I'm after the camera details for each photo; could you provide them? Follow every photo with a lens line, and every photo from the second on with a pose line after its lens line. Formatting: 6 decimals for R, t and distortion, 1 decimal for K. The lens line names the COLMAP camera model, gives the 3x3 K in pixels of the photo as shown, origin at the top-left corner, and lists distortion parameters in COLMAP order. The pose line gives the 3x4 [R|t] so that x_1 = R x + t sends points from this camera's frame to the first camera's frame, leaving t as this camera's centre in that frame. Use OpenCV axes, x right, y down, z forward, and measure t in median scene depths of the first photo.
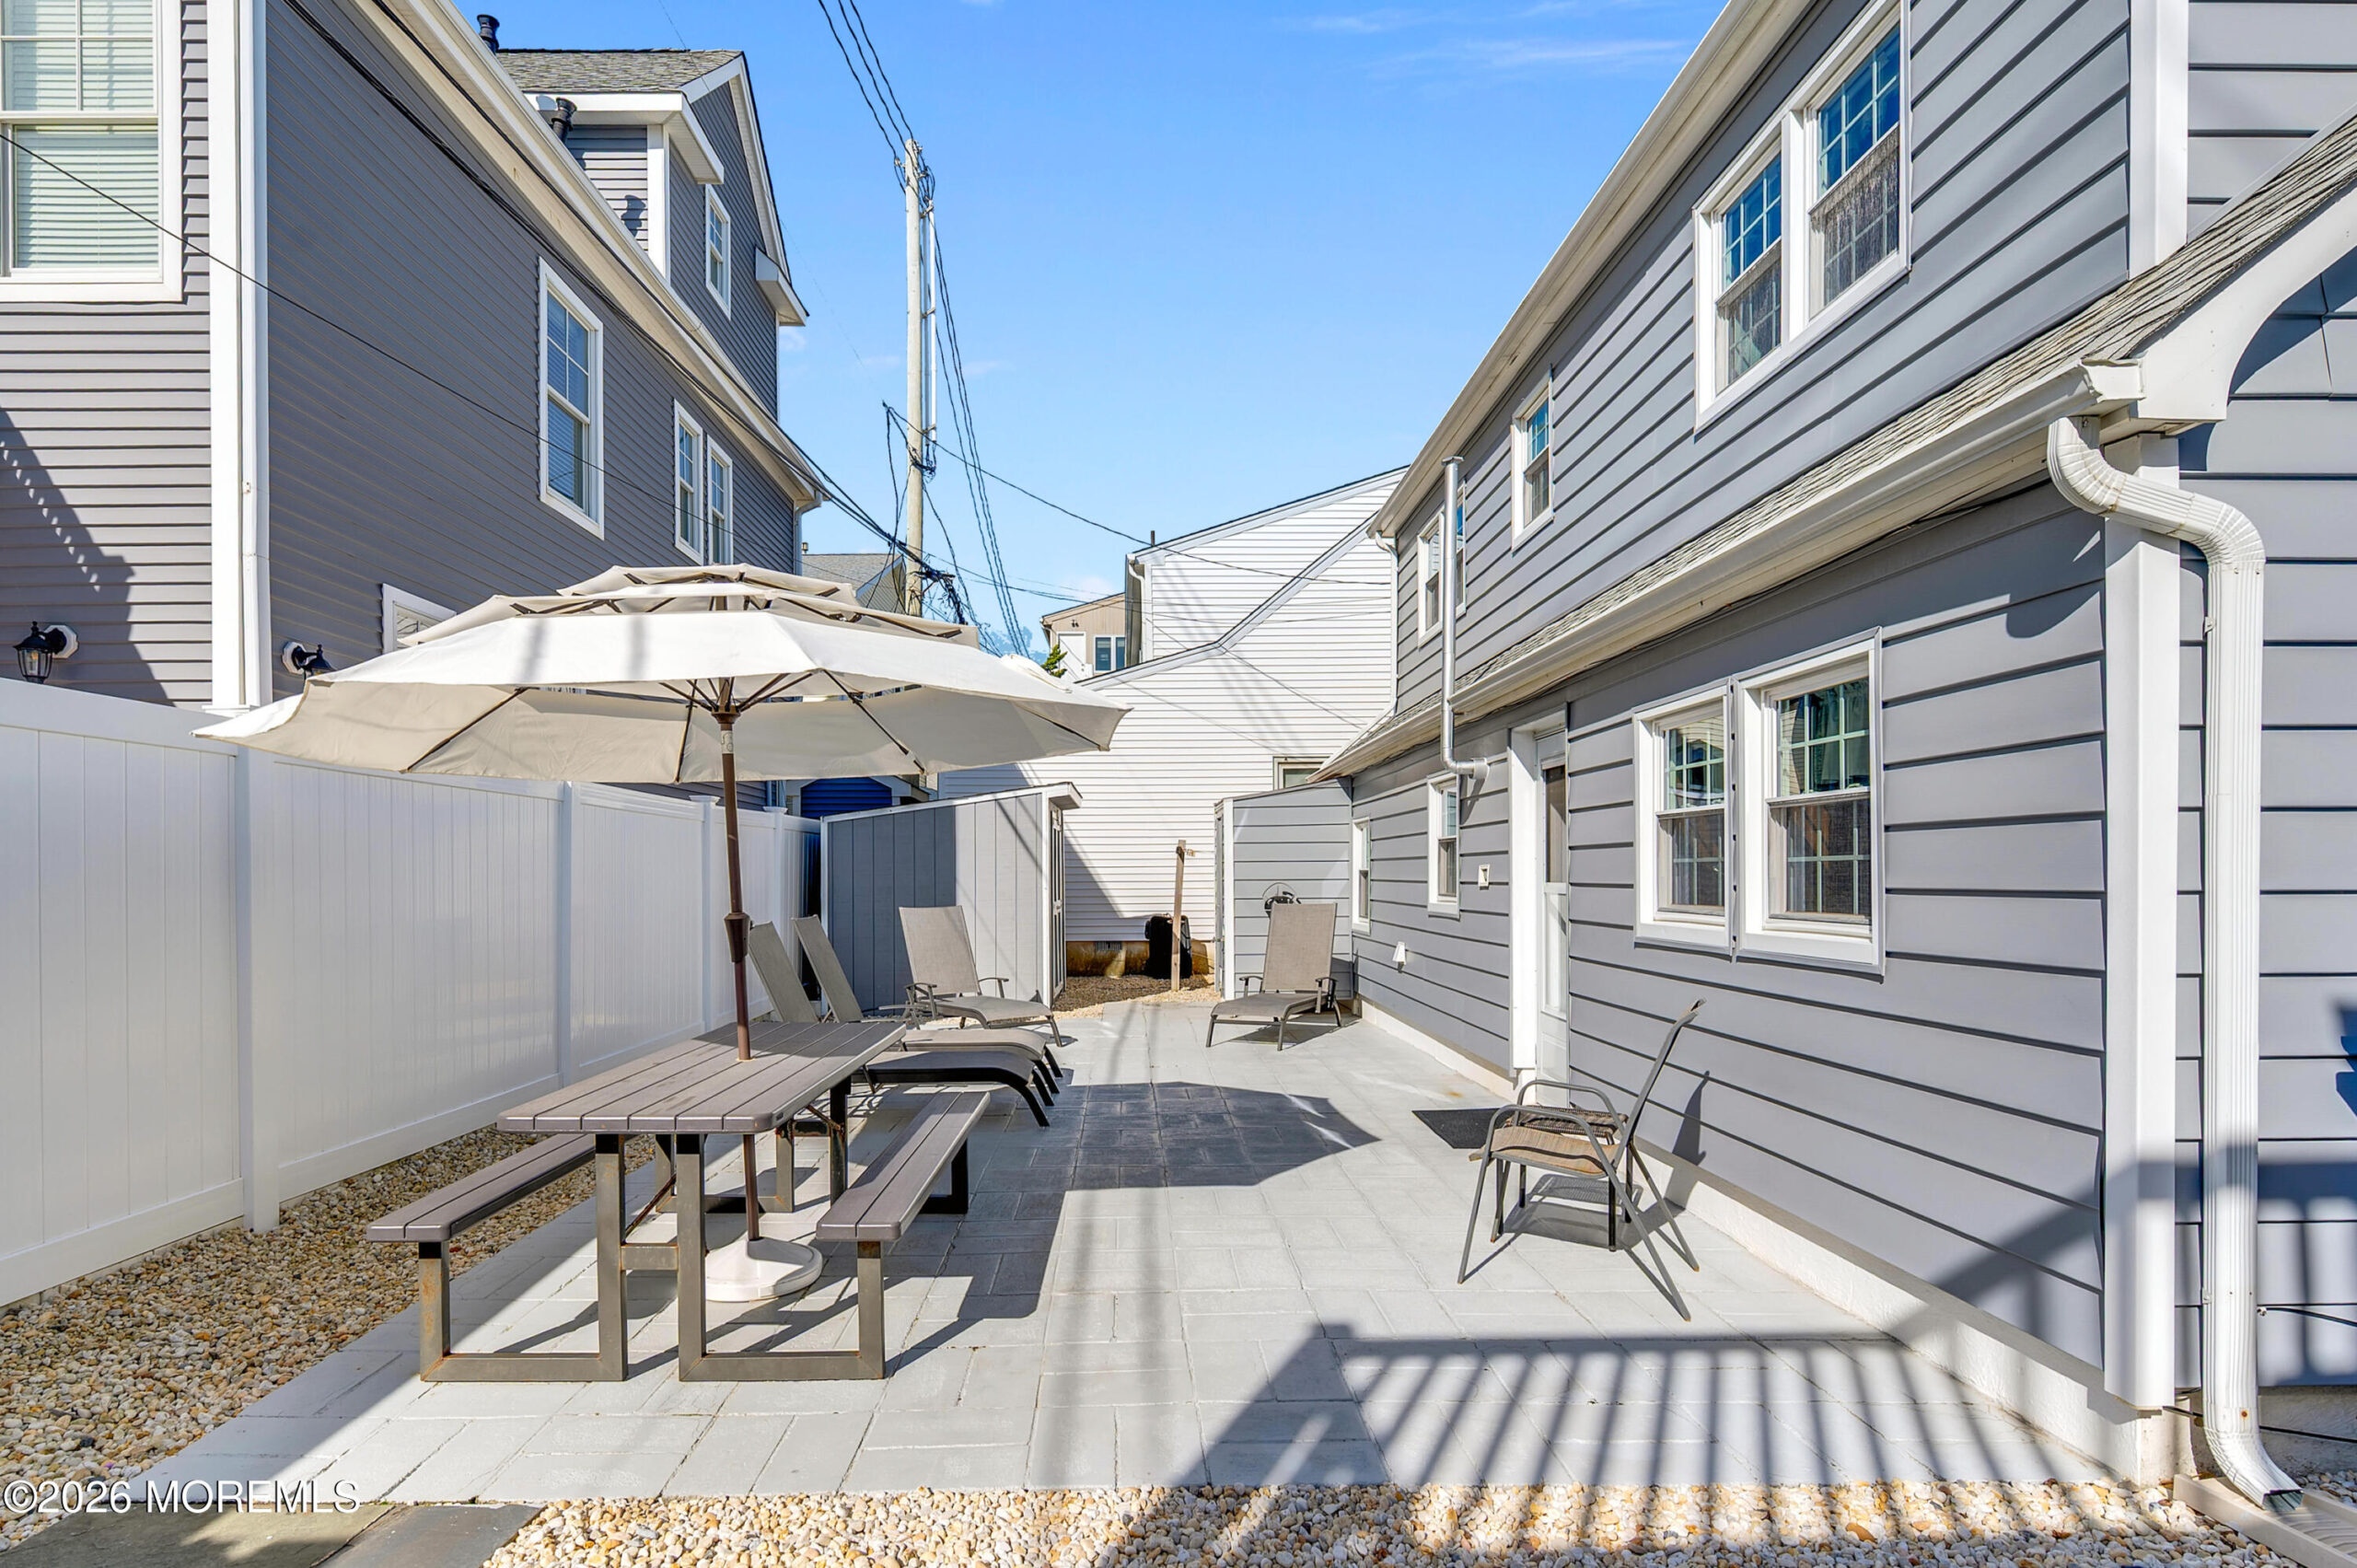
lens RADIAL K [[1184.6, 0, 1127.5], [0, 1184.6, 884.6], [0, 0, 1]] dist [0.000064, -0.000853]
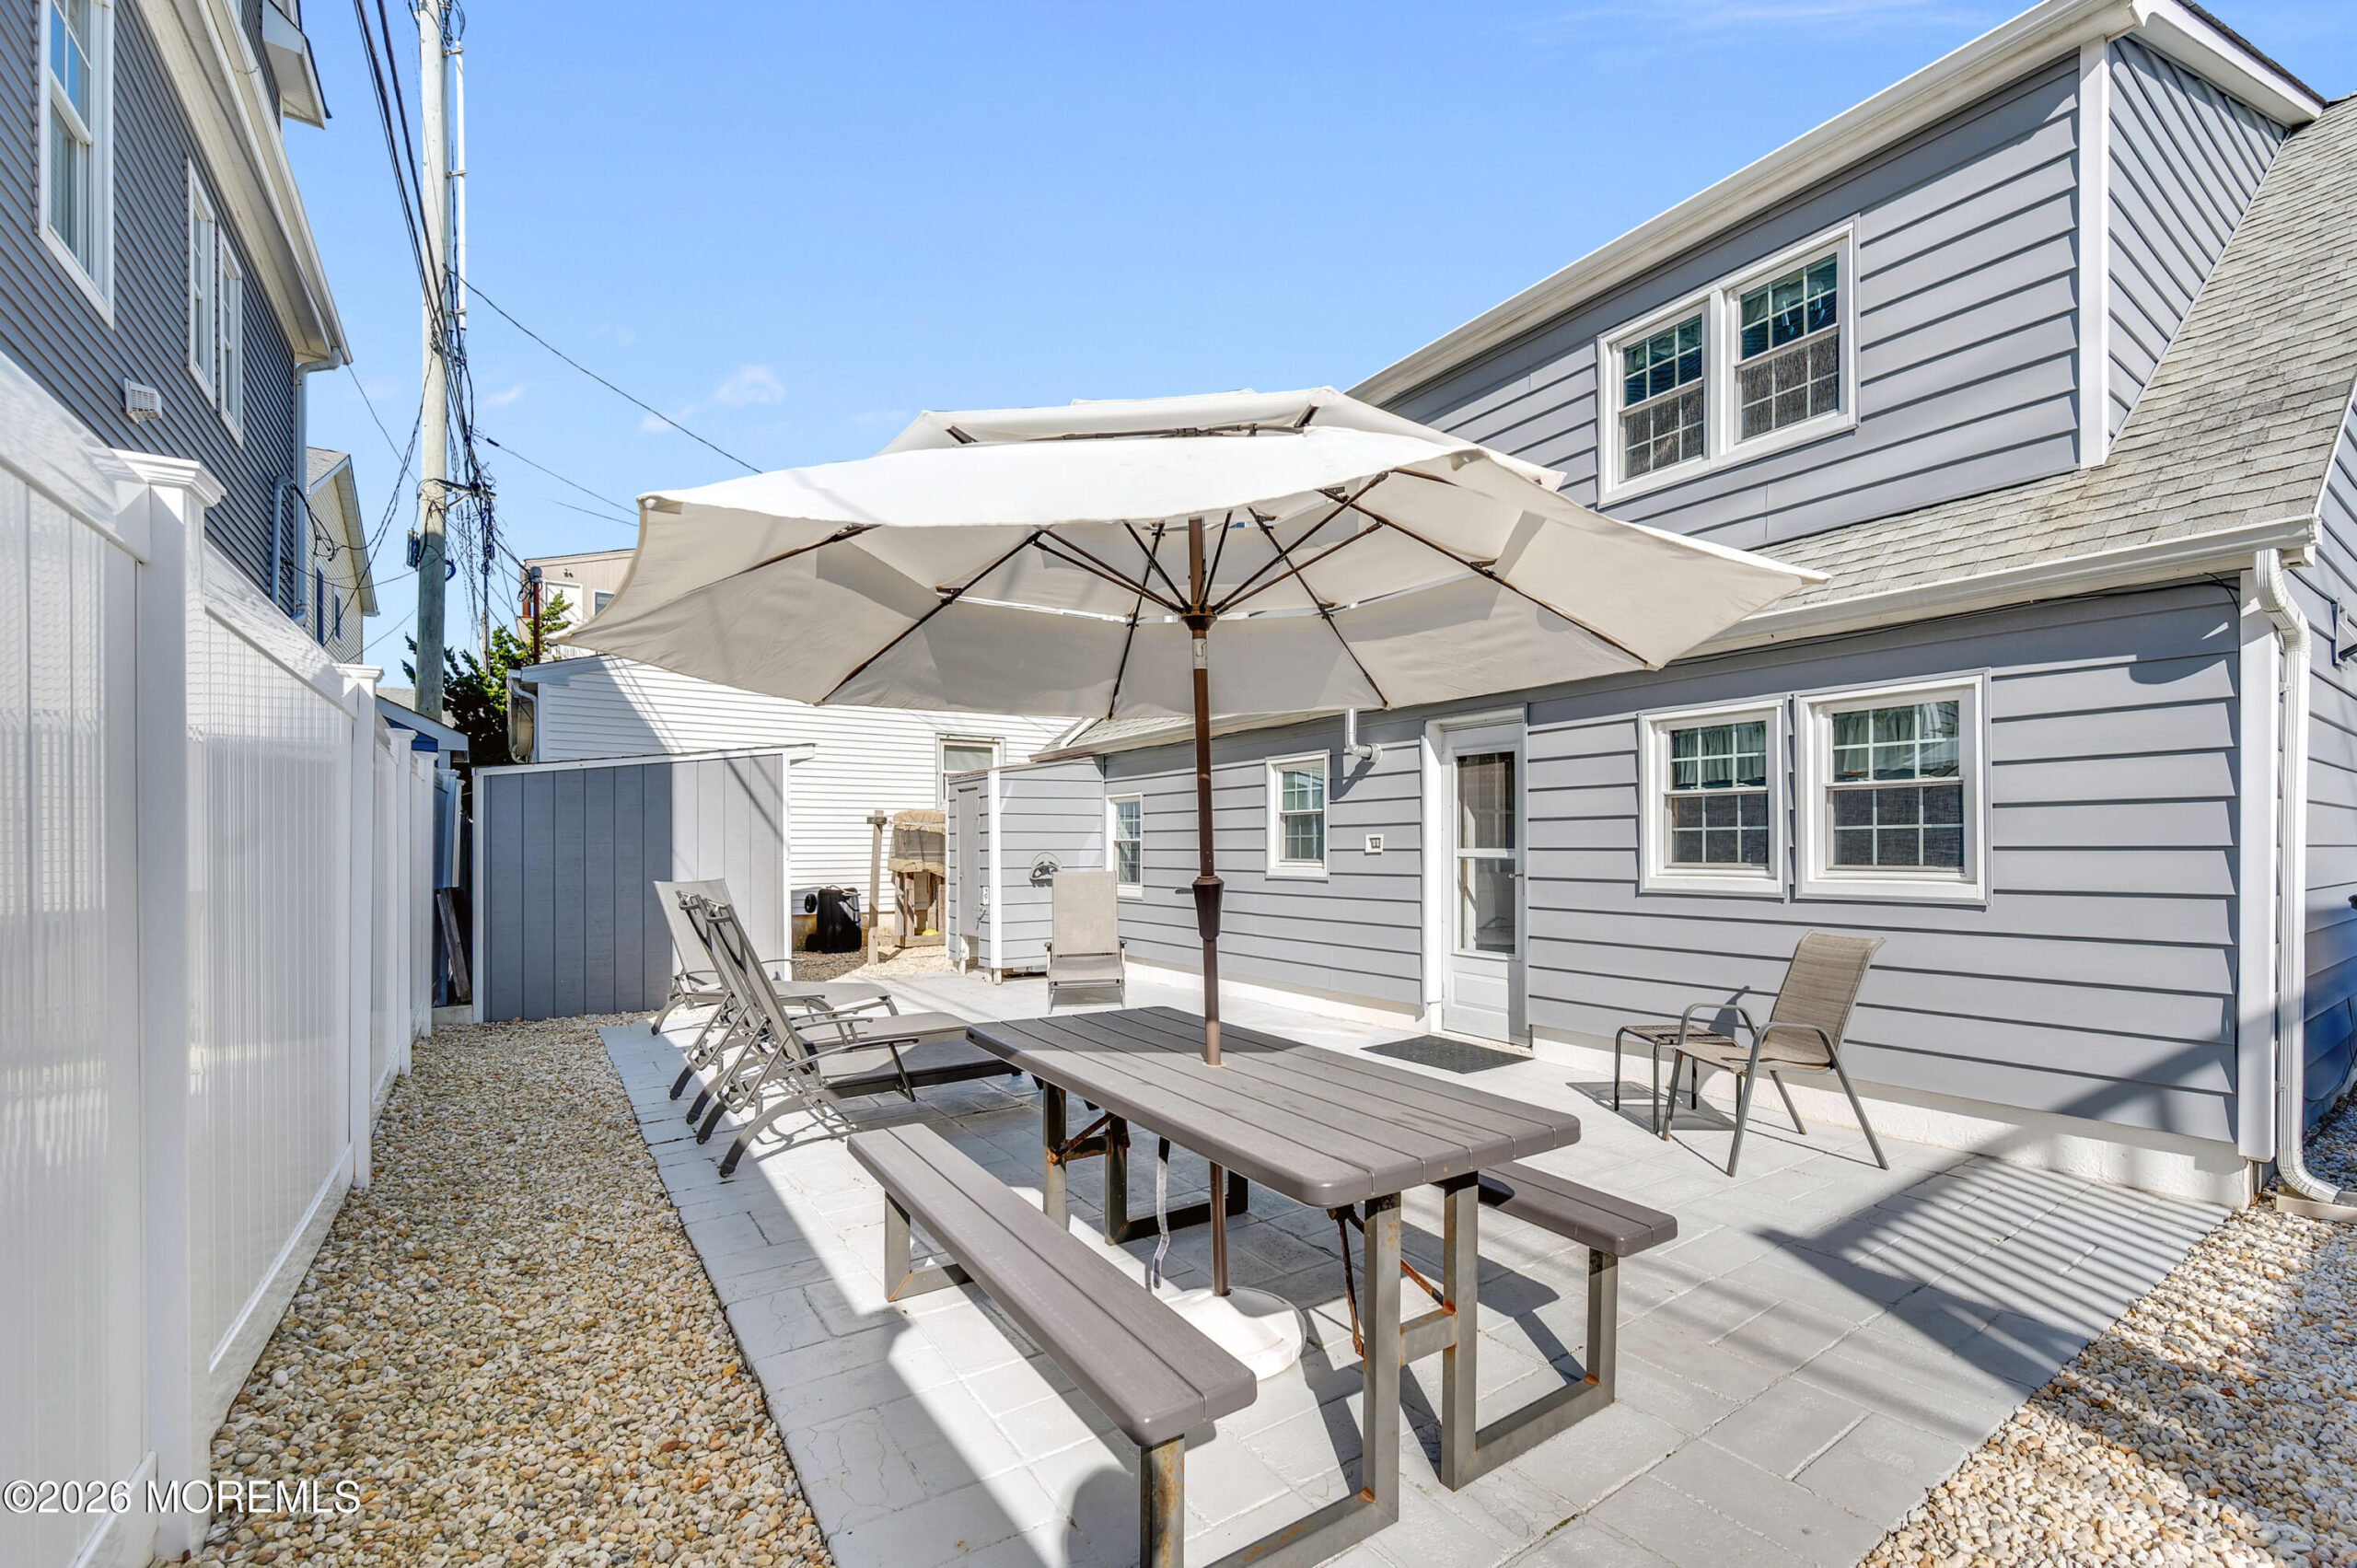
lens RADIAL K [[1017.4, 0, 1282.4], [0, 1017.4, 850.7], [0, 0, 1]] dist [-0.002237, 0.000059]
pose [[0.800463, 0.001739, 0.599379, -0.431833], [0.003649, 0.999963, -0.007775, 0.007914], [-0.599371, 0.008411, 0.800427, 0.277229]]
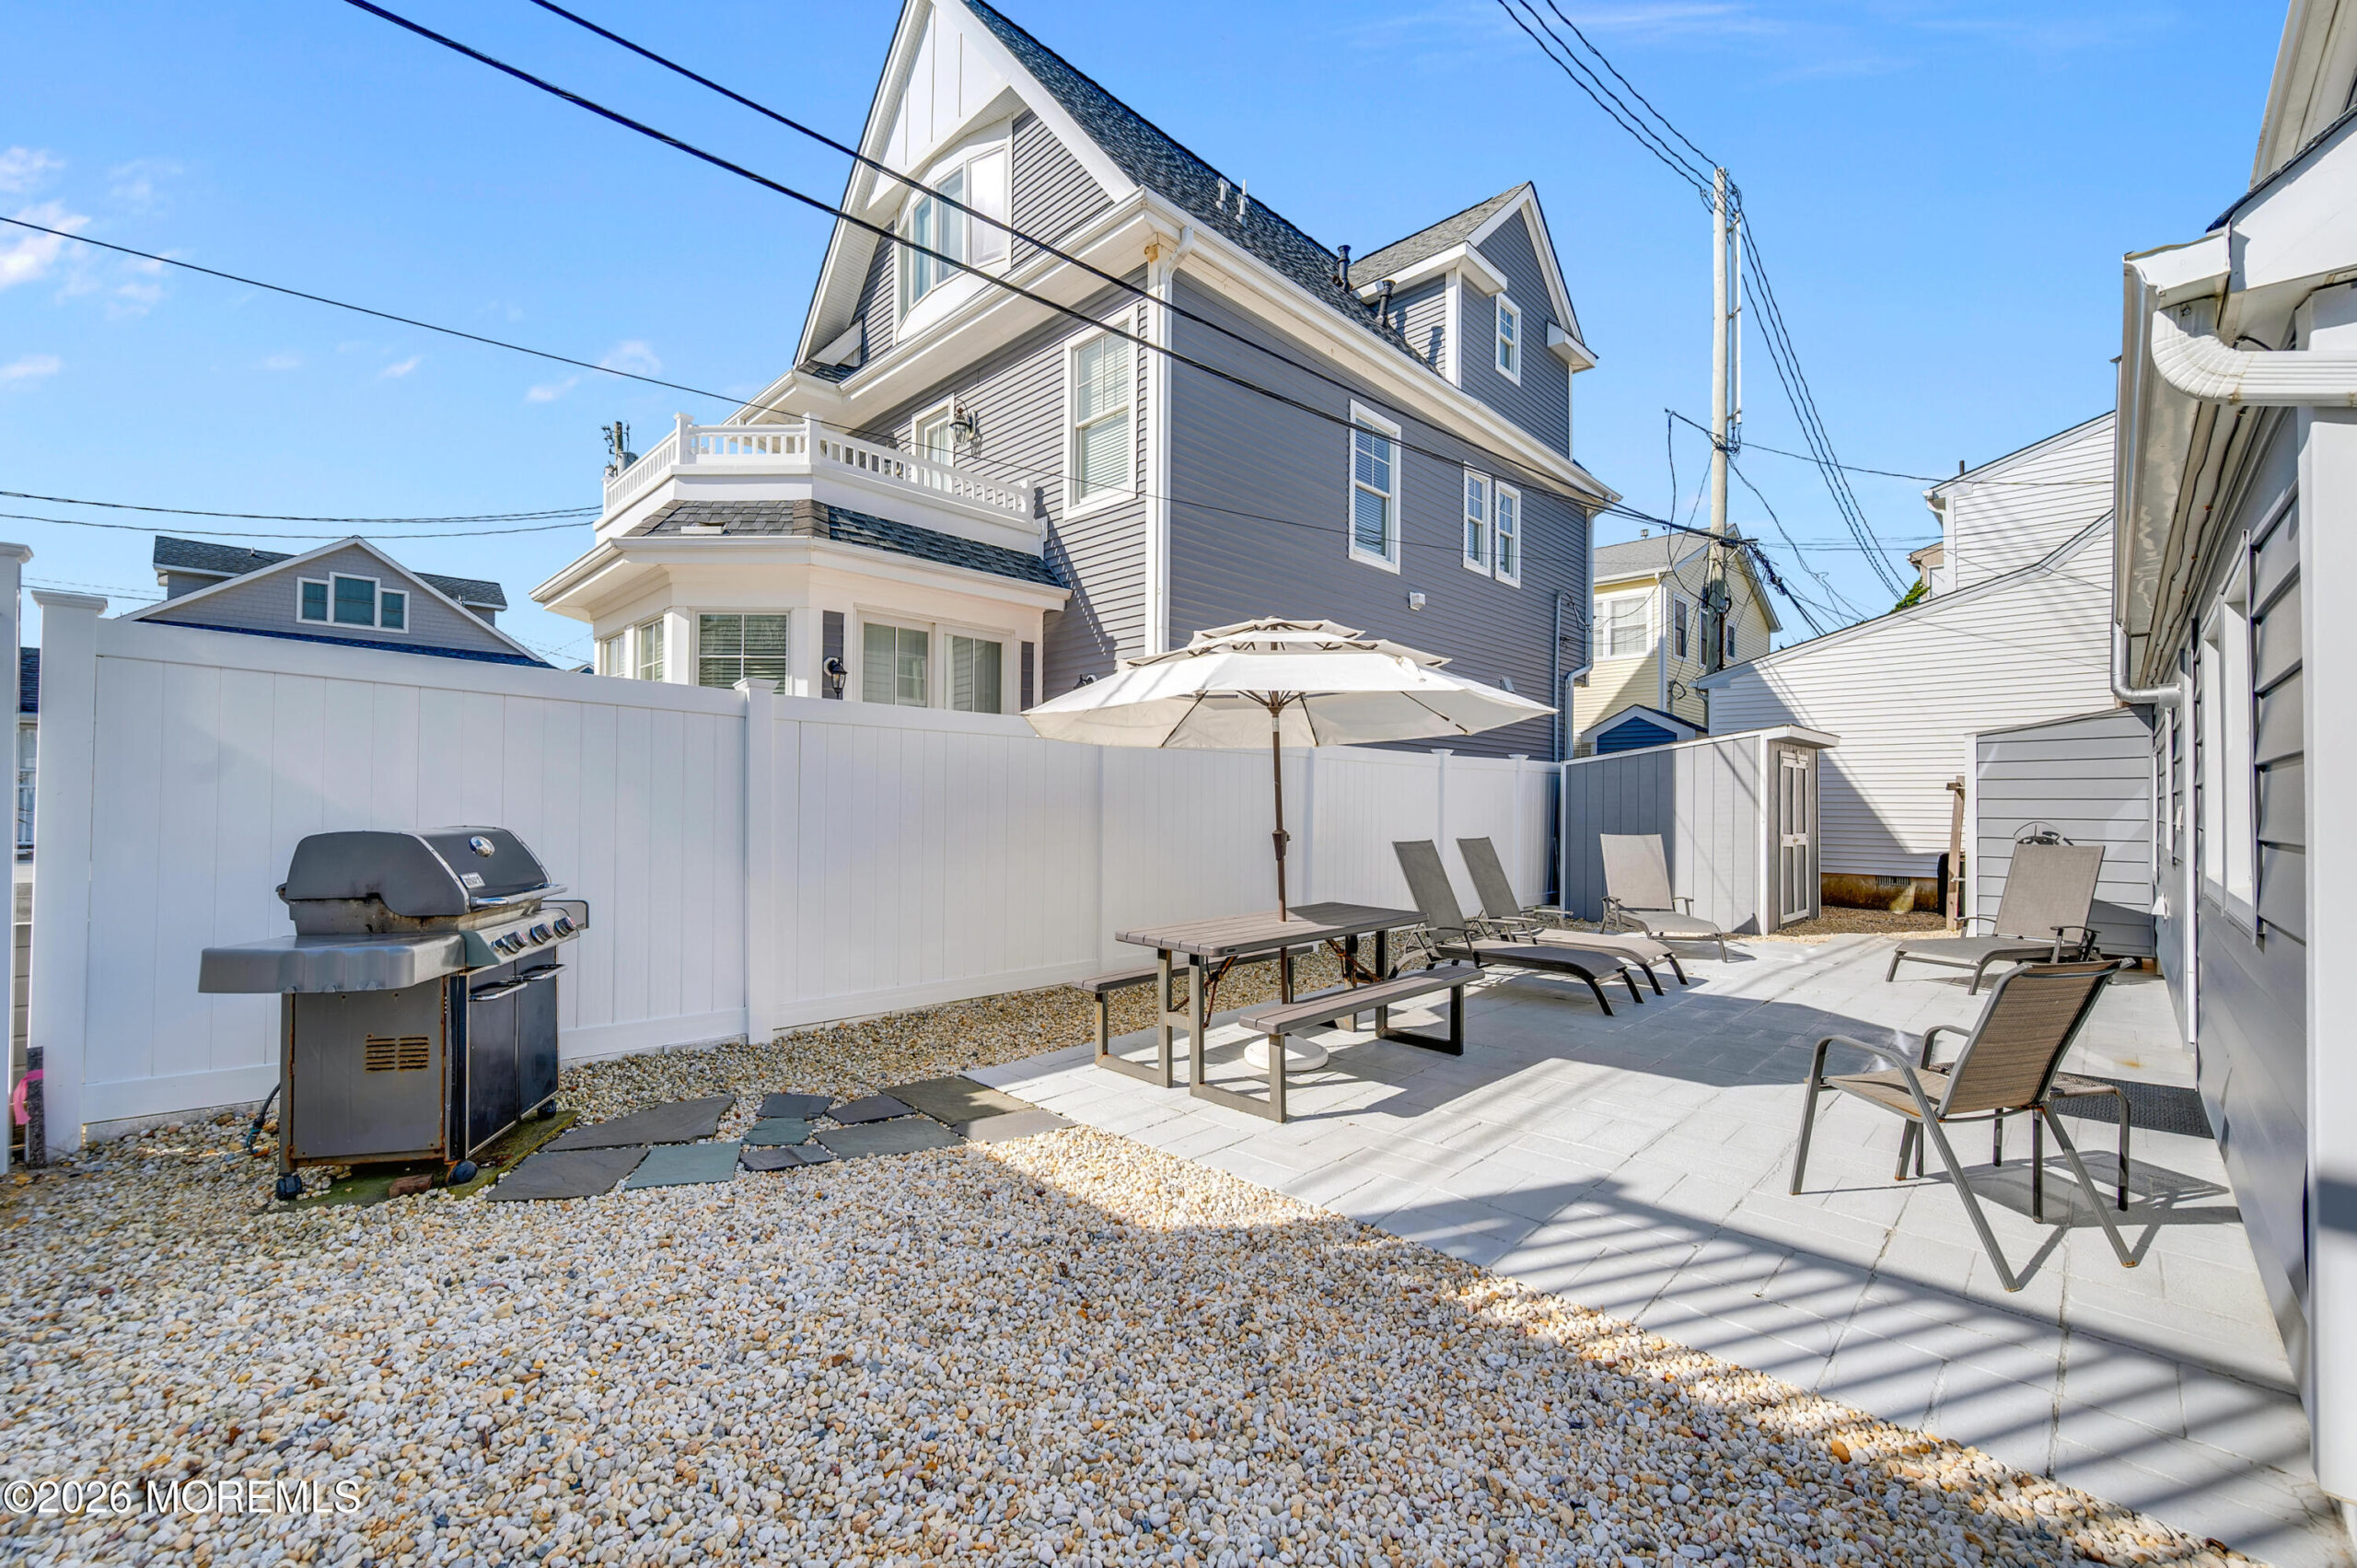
lens RADIAL K [[939.0, 0, 1178.7], [0, 939.0, 791.1], [0, 0, 1]] dist [-0.000876, -0.000189]
pose [[0.712154, 0.001351, -0.702022, 0.297153], [-0.017632, 0.999717, -0.015962, -0.003556], [0.701802, 0.023745, 0.711976, -0.005119]]
